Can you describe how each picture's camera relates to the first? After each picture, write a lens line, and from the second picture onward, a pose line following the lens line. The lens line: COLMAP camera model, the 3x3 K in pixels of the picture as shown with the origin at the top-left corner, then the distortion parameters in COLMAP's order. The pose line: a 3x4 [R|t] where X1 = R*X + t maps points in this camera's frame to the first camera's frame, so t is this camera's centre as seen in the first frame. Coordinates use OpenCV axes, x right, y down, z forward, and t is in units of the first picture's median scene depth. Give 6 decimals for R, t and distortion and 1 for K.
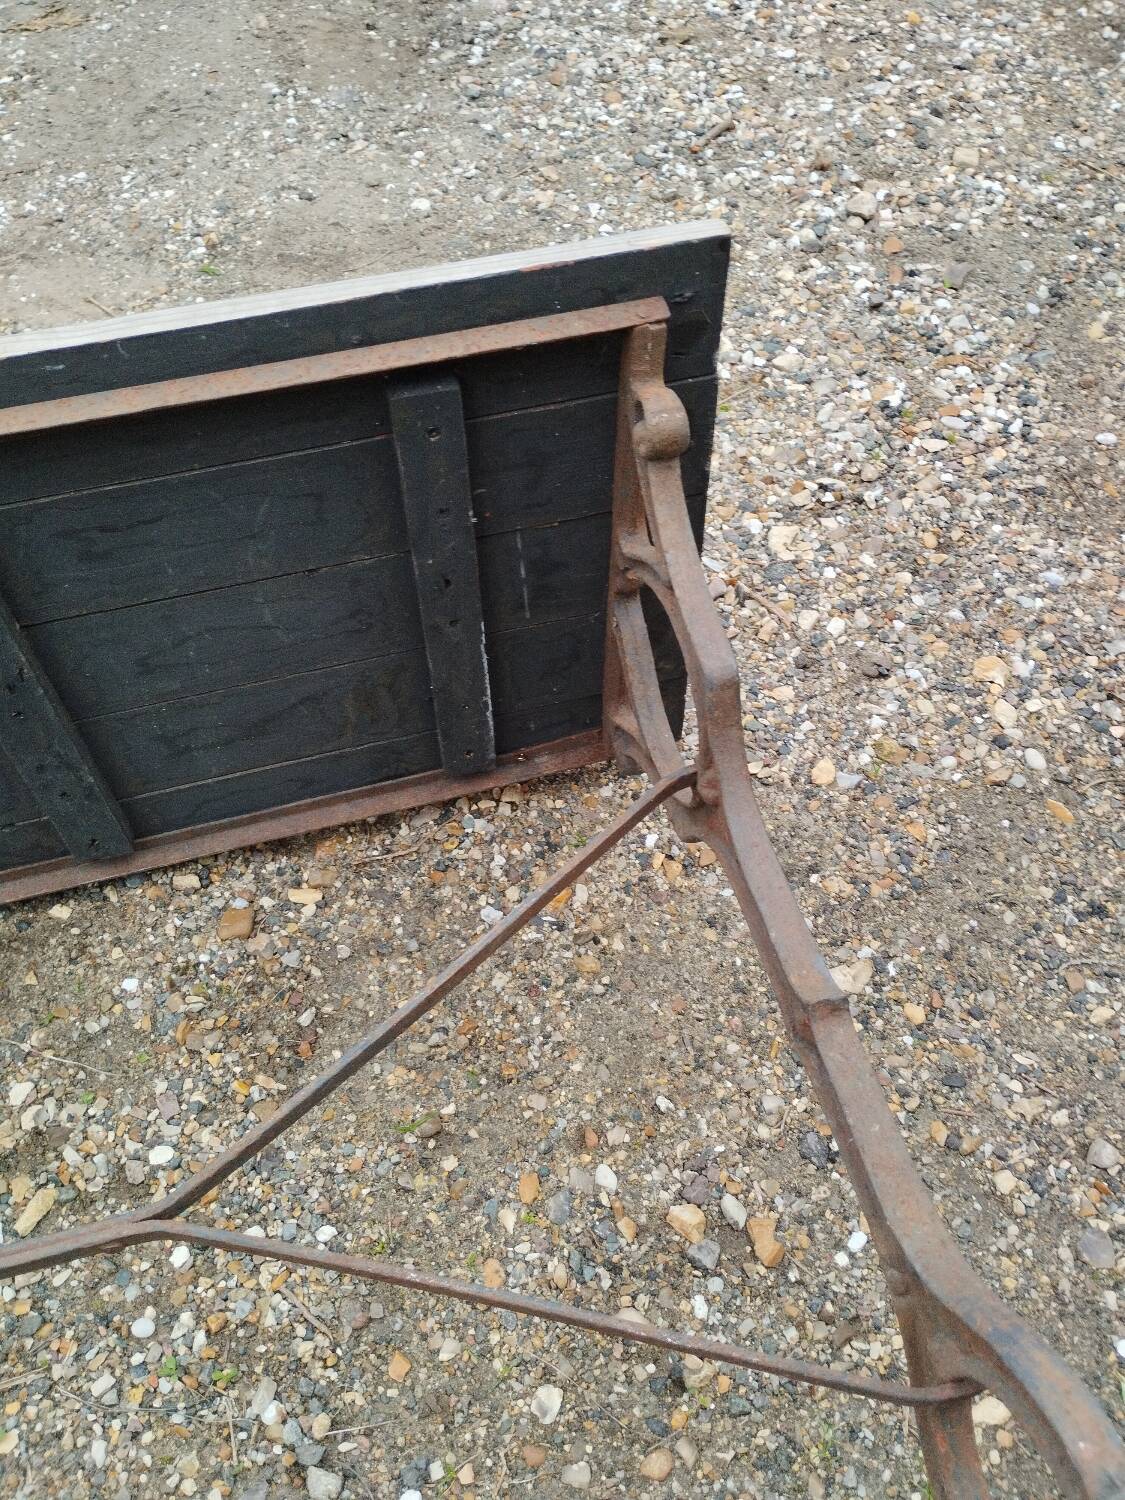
lens RADIAL K [[1268.6, 0, 563.2], [0, 1268.6, 746.5], [0, 0, 1]] dist [0.066630, -0.085989]
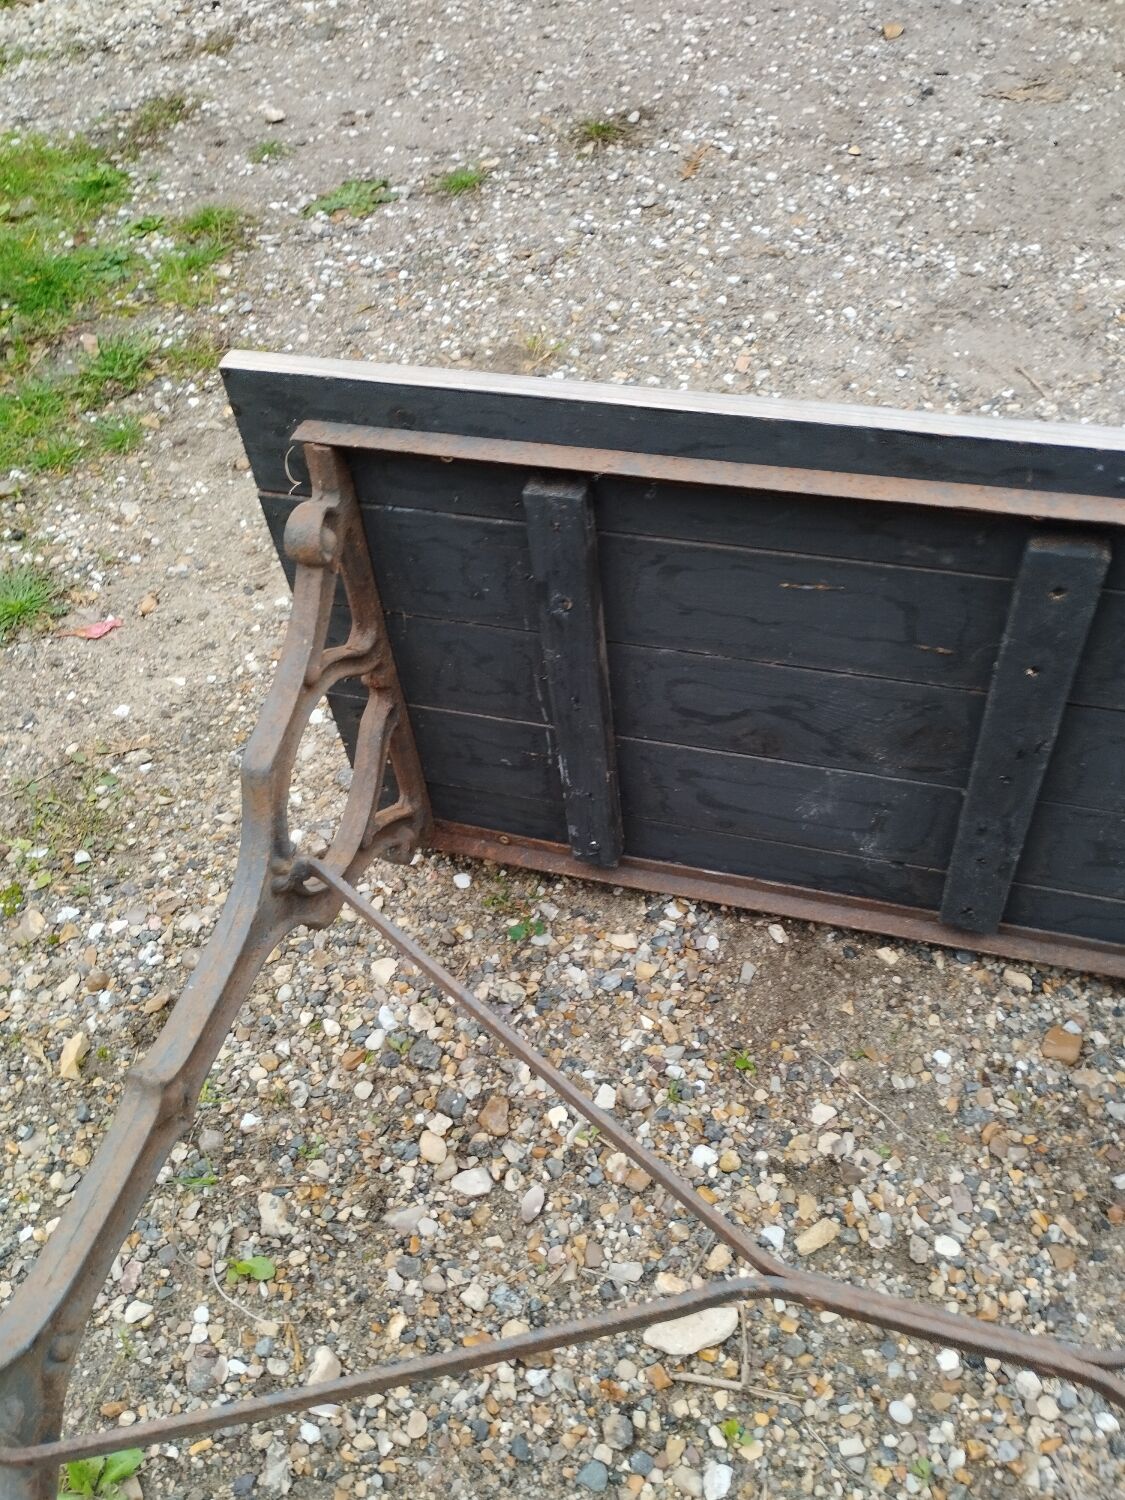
lens RADIAL K [[1268.6, 0, 562.3], [0, 1268.6, 753.6], [0, 0, 1]] dist [0.066630, -0.085989]
pose [[0.854962, 0.358200, -0.375145, -0.302914], [-0.372441, 0.927332, 0.036646, 0.042337], [0.361010, 0.108388, 0.926242, -0.038862]]
